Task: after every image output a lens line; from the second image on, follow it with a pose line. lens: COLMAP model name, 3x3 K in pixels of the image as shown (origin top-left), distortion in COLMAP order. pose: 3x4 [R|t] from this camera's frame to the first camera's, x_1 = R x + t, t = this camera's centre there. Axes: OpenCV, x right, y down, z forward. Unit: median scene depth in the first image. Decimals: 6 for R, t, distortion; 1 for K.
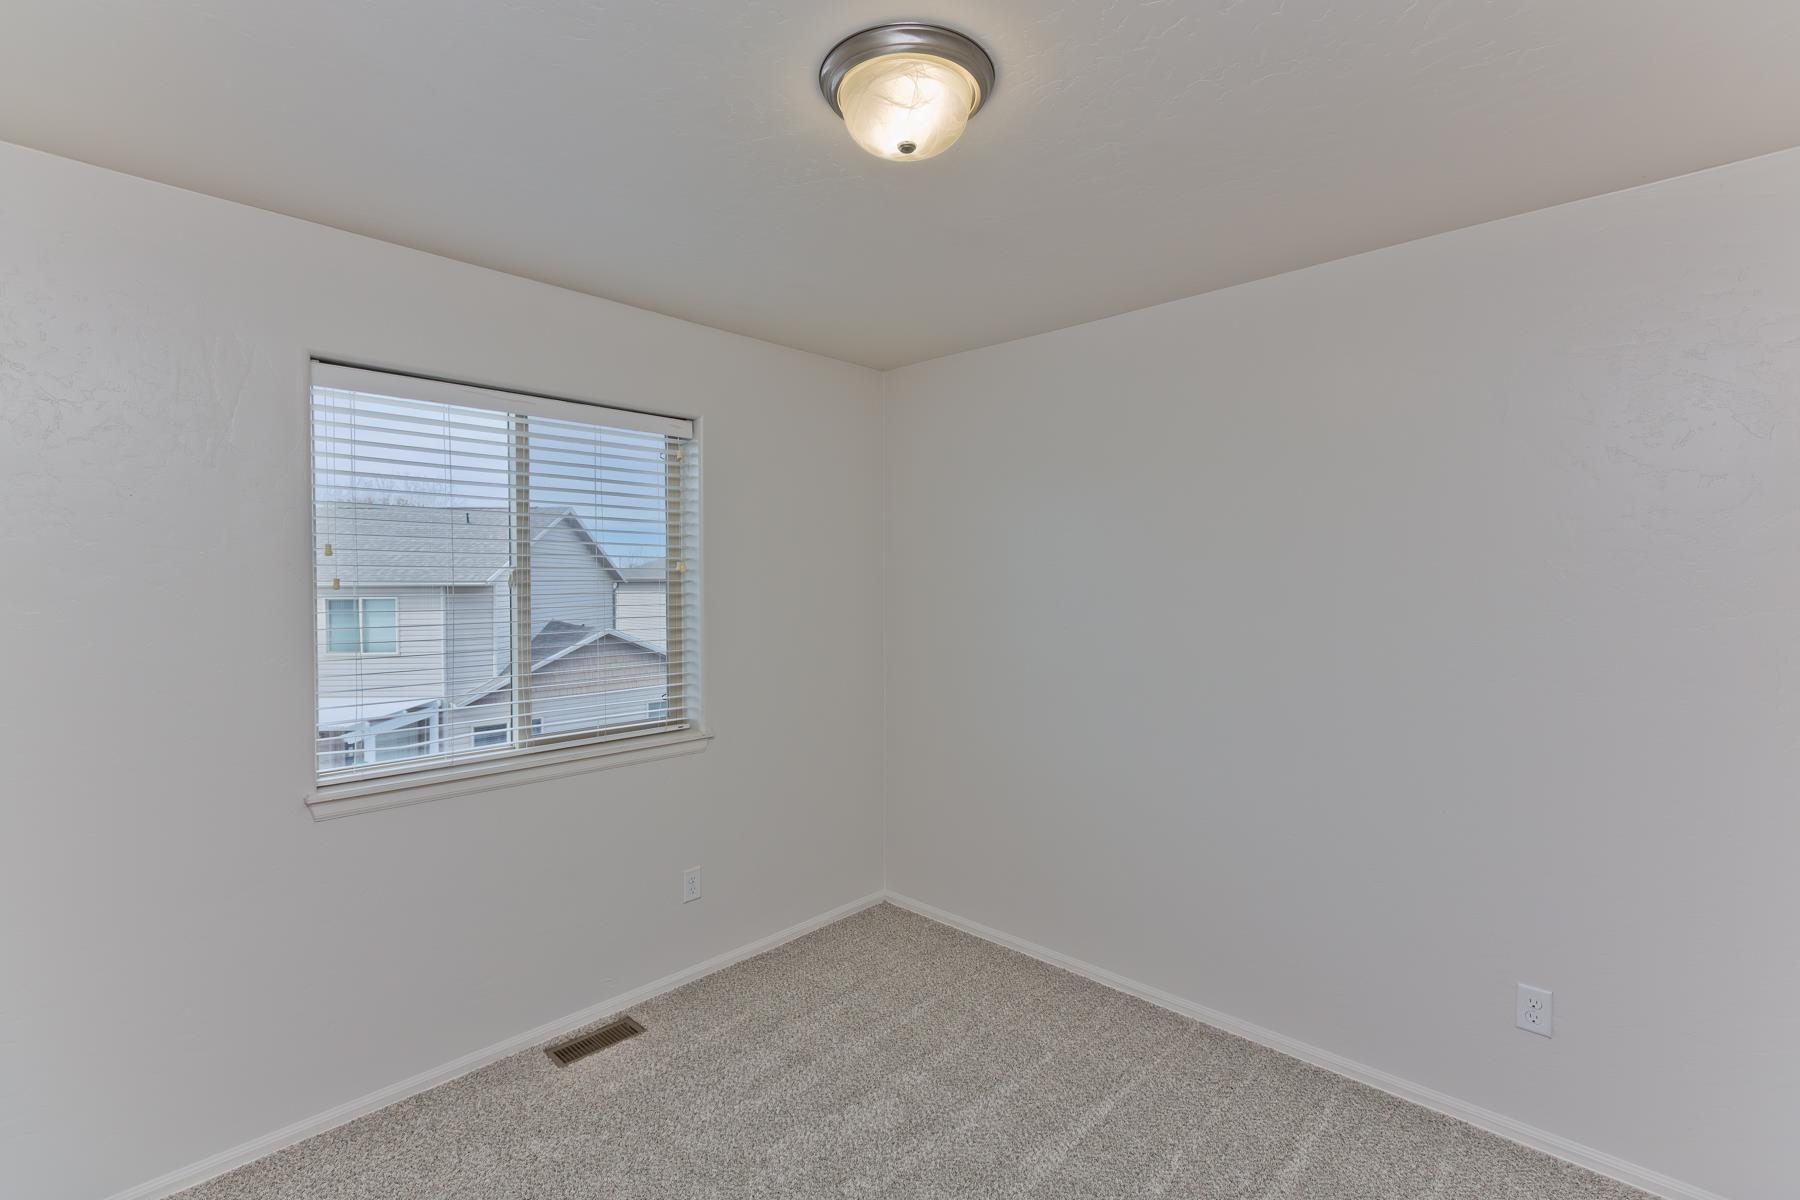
lens RADIAL K [[817.2, 0, 897.2], [0, 817.2, 591.6], [0, 0, 1]] dist [-0.000255, -0.000030]
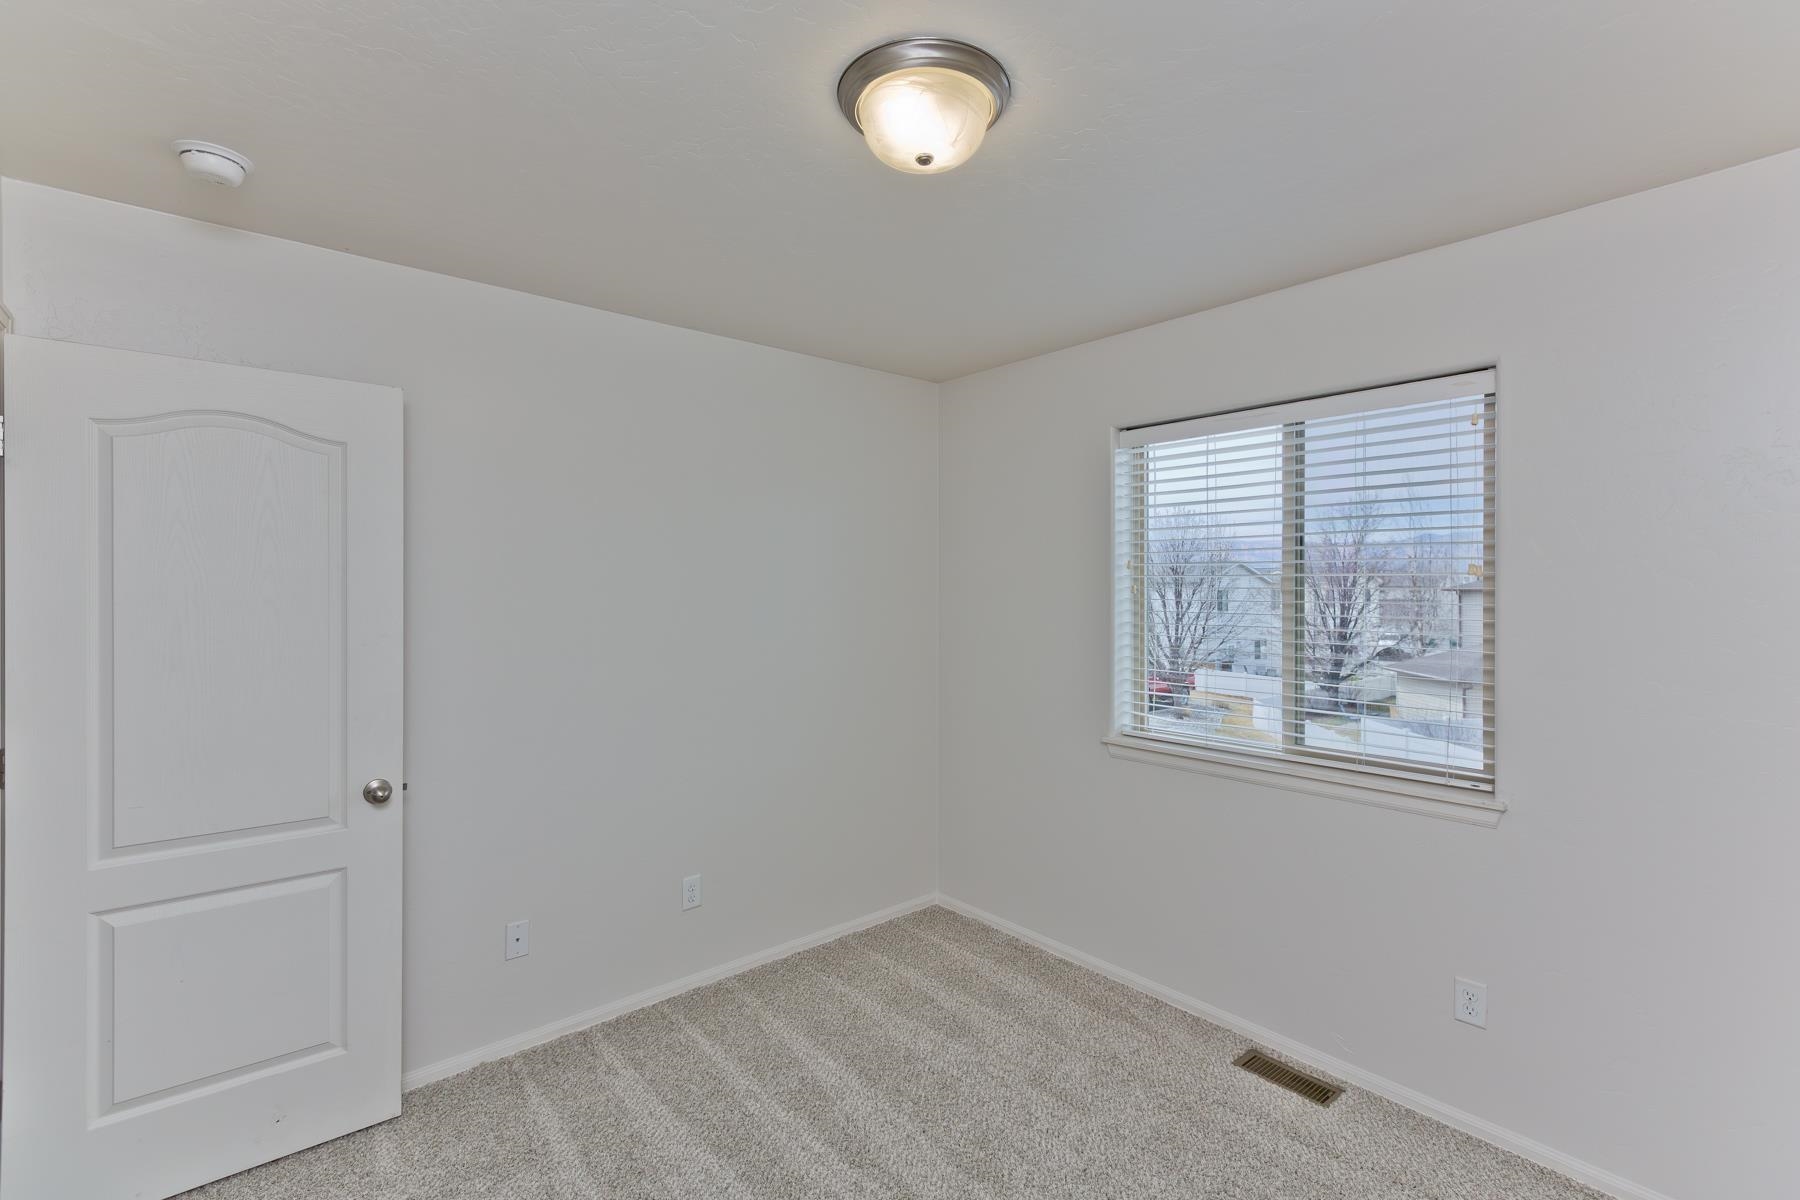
lens RADIAL K [[817.2, 0, 897.2], [0, 817.2, 591.6], [0, 0, 1]] dist [-0.000255, -0.000030]
pose [[-0.111553, 0.009328, -0.993715, 0.626971], [-0.013229, 0.999853, 0.010870, -0.013821], [0.993670, 0.014359, -0.111413, 0.665039]]
